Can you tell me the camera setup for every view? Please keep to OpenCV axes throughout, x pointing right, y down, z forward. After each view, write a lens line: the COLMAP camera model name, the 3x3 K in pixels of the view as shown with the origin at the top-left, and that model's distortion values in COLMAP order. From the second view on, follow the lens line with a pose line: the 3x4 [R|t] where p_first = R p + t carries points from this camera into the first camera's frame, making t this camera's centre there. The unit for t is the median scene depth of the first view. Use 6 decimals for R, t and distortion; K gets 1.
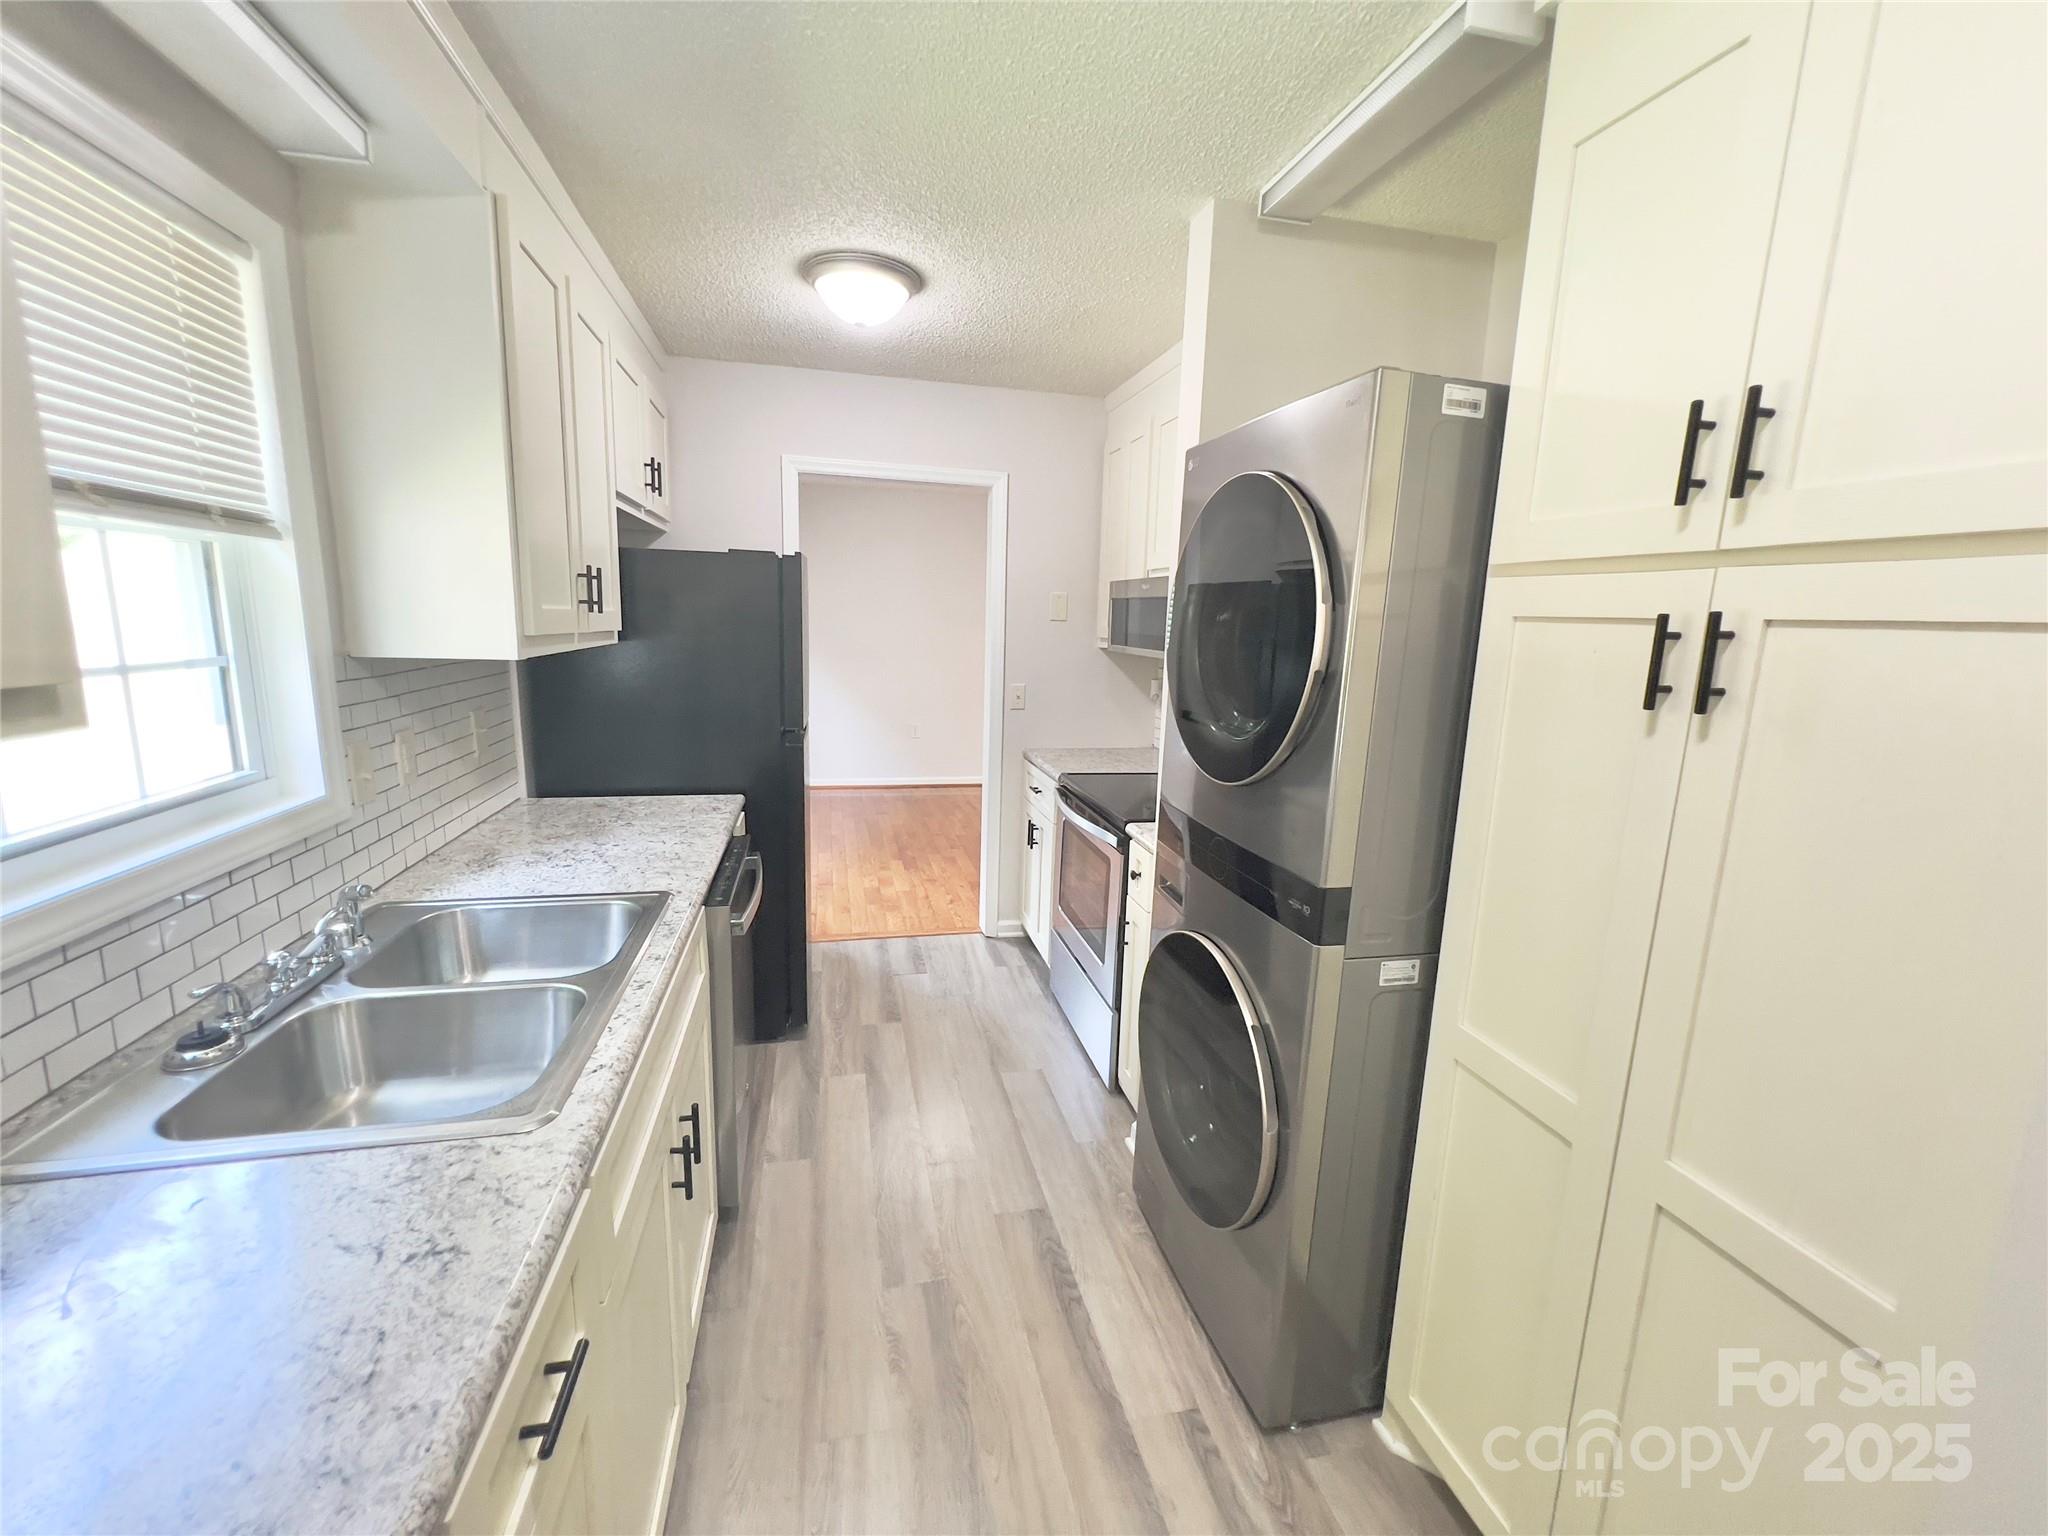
lens RADIAL K [[829.3, 0, 1020.2], [0, 829.3, 761.4], [0, 0, 1]] dist [-0.001838, 0.000260]
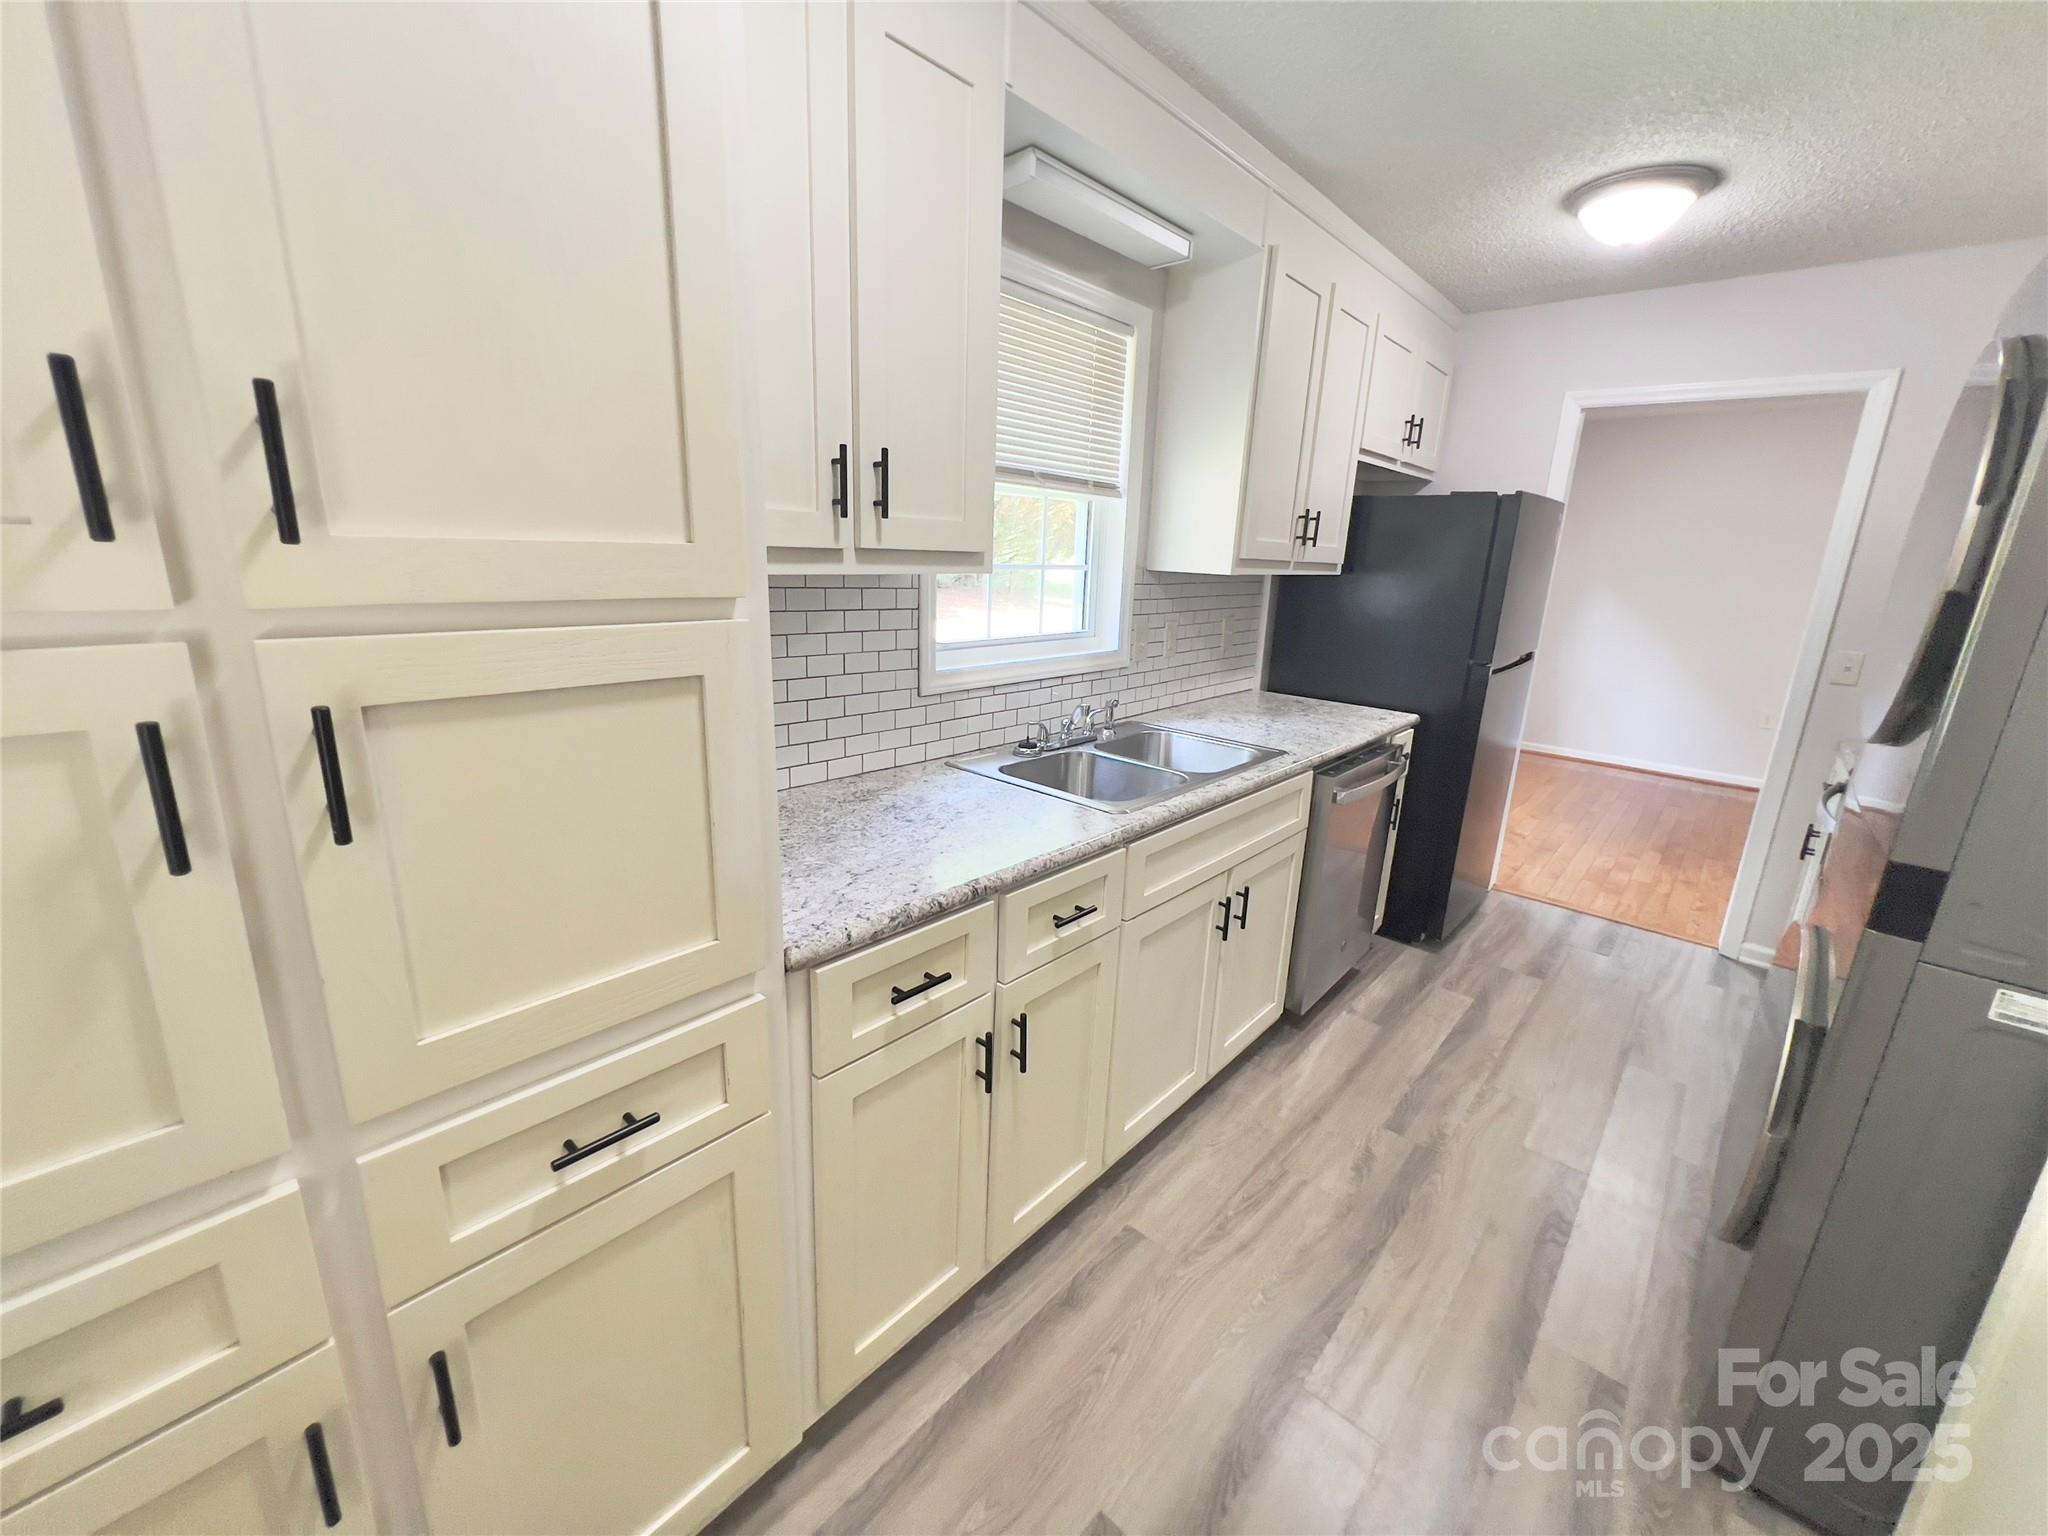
lens RADIAL K [[830.0, 0, 1019.3], [0, 830.0, 766.7], [0, 0, 1]] dist [0.001909, 0.000115]
pose [[0.571367, 0.201175, -0.795656, 0.327473], [-0.163415, 0.977965, 0.129920, 0.062540], [0.804261, 0.055790, 0.591652, -0.116942]]
